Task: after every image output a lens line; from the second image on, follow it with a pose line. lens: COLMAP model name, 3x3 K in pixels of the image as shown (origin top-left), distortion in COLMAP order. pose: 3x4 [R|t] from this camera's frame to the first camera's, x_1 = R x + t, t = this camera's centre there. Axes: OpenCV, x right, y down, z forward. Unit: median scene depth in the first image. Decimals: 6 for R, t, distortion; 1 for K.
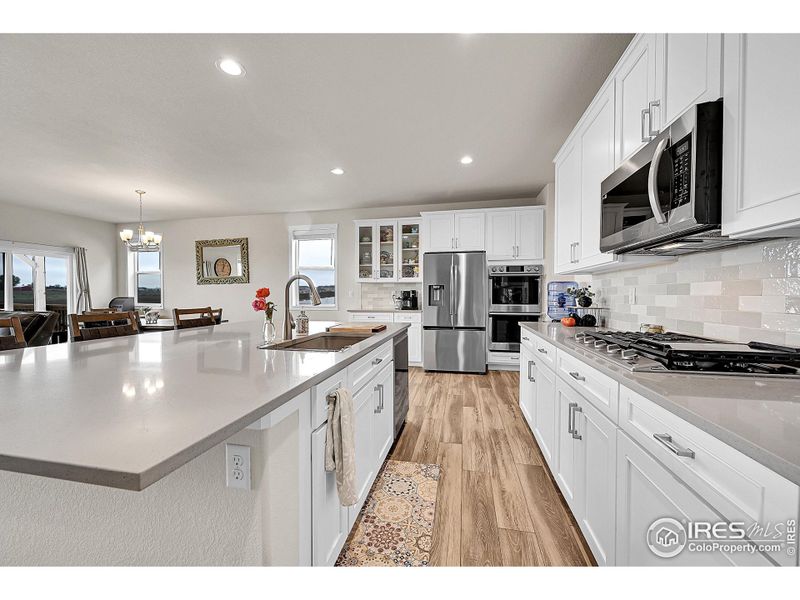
lens RADIAL K [[316.4, 0, 397.3], [0, 316.4, 299.5], [0, 0, 1]] dist [-0.000569, -0.000326]
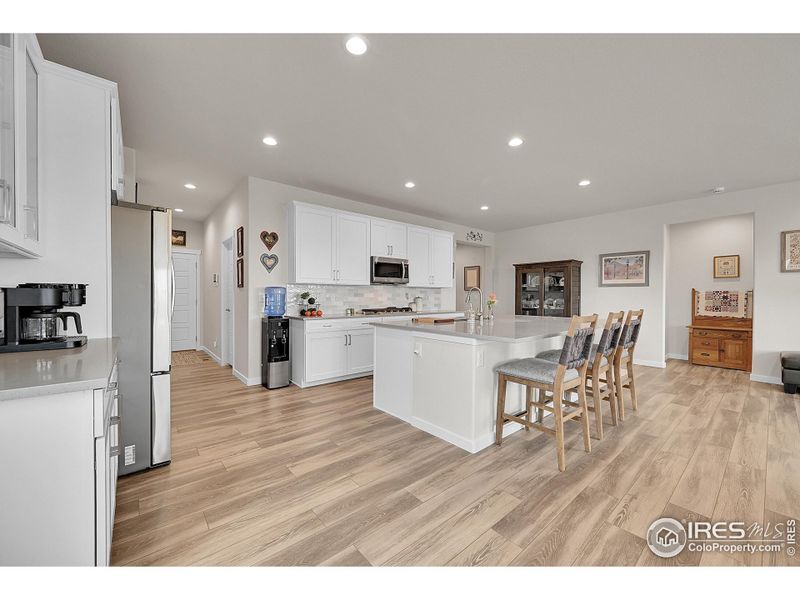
lens RADIAL K [[316.4, 0, 399.7], [0, 316.4, 301.2], [0, 0, 1]] dist [-0.000569, -0.000326]
pose [[-0.794764, -0.008336, 0.606861, -0.472852], [0.006221, 0.999741, 0.021881, -0.014131], [-0.606886, 0.021165, -0.794507, 1.202367]]
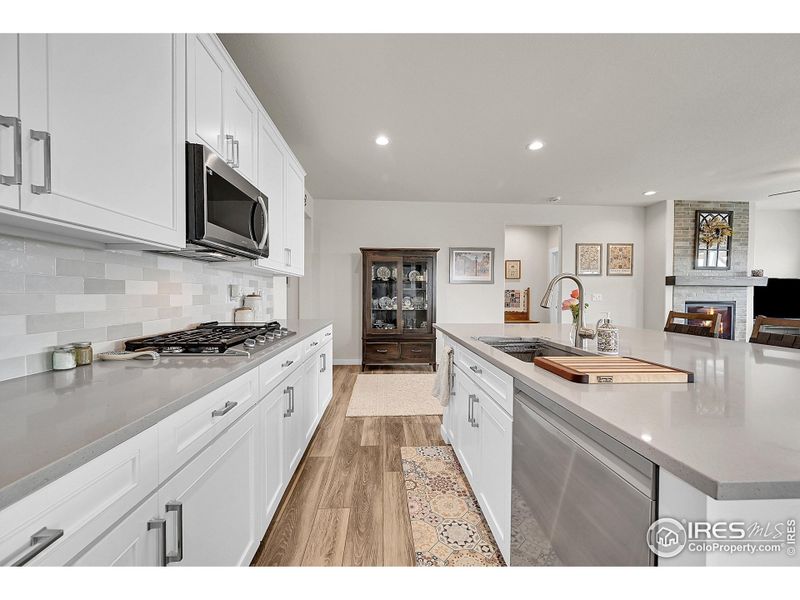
lens RADIAL K [[316.4, 0, 398.3], [0, 316.4, 299.0], [0, 0, 1]] dist [-0.000569, -0.000326]
pose [[-0.967056, -0.001881, -0.254558, 0.153654], [-0.008909, 0.999610, 0.026458, -0.010923], [0.254409, 0.027854, -0.966695, 0.730983]]
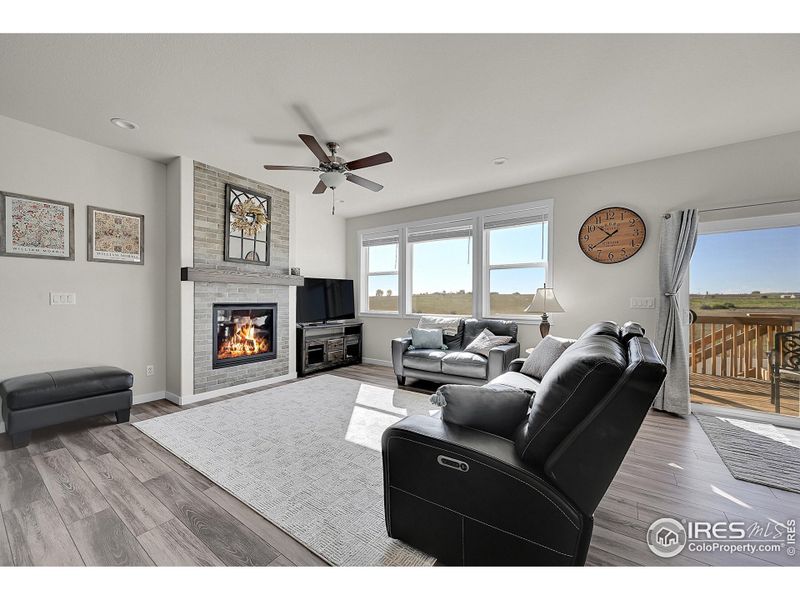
lens RADIAL K [[316.4, 0, 396.3], [0, 316.4, 297.8], [0, 0, 1]] dist [-0.000569, -0.000326]
pose [[-0.397841, -0.004060, -0.917446, -0.540574], [-0.018779, 0.999817, 0.003719, -0.009162], [0.917262, 0.018709, -0.397844, 0.674813]]
